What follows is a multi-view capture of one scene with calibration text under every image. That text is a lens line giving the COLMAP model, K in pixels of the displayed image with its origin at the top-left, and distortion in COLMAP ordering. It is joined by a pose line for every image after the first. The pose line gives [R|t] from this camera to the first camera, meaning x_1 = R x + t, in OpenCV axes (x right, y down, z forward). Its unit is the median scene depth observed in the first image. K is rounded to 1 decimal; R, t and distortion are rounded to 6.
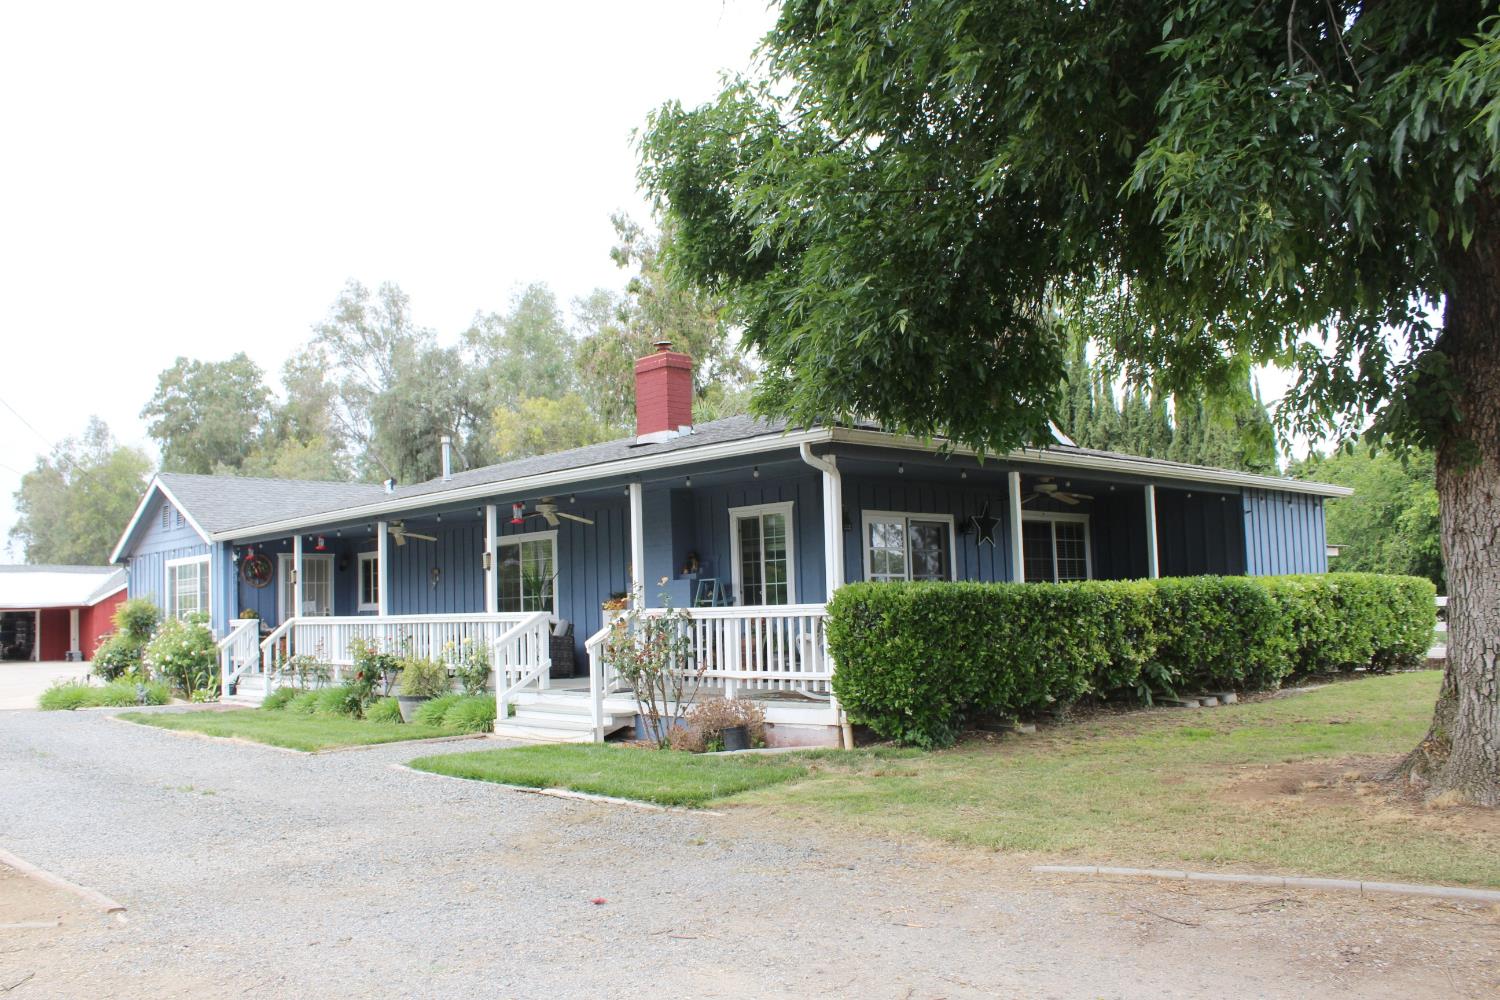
lens RADIAL K [[1262.2, 0, 740.6], [0, 1262.2, 505.2], [0, 0, 1]] dist [-0.160442, 0.136239]
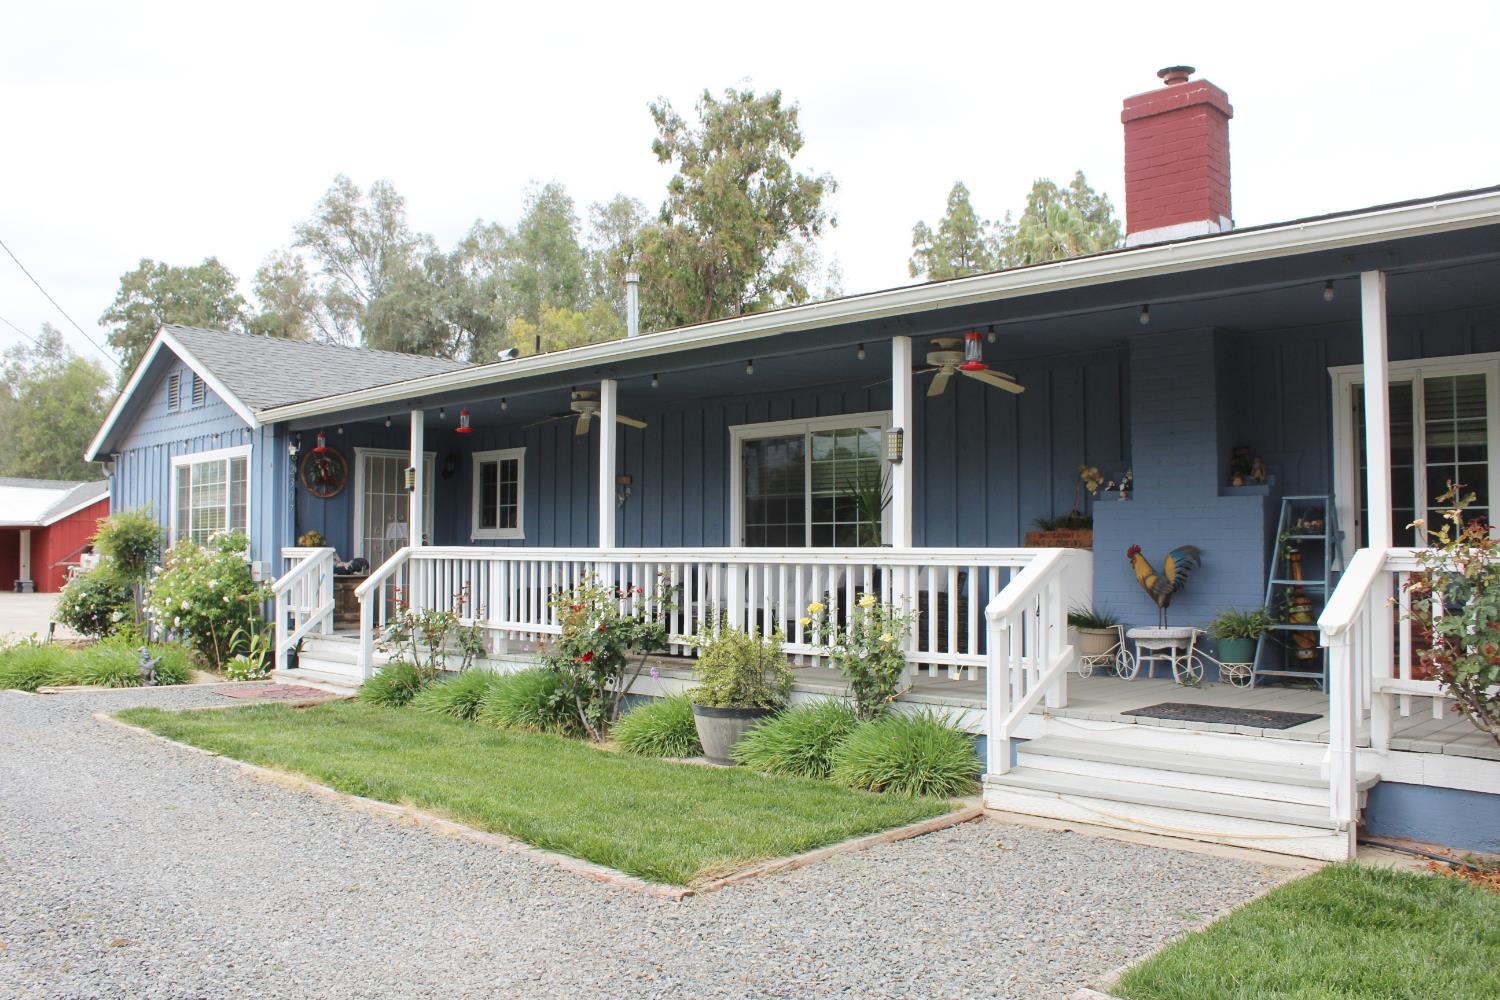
lens RADIAL K [[1262.2, 0, 742.7], [0, 1262.2, 513.8], [0, 0, 1]] dist [-0.160442, 0.136239]
pose [[0.998723, 0.034780, 0.036649, -0.061411], [-0.036579, 0.998099, 0.049599, 0.010778], [-0.034854, -0.050877, 0.998097, 0.107991]]
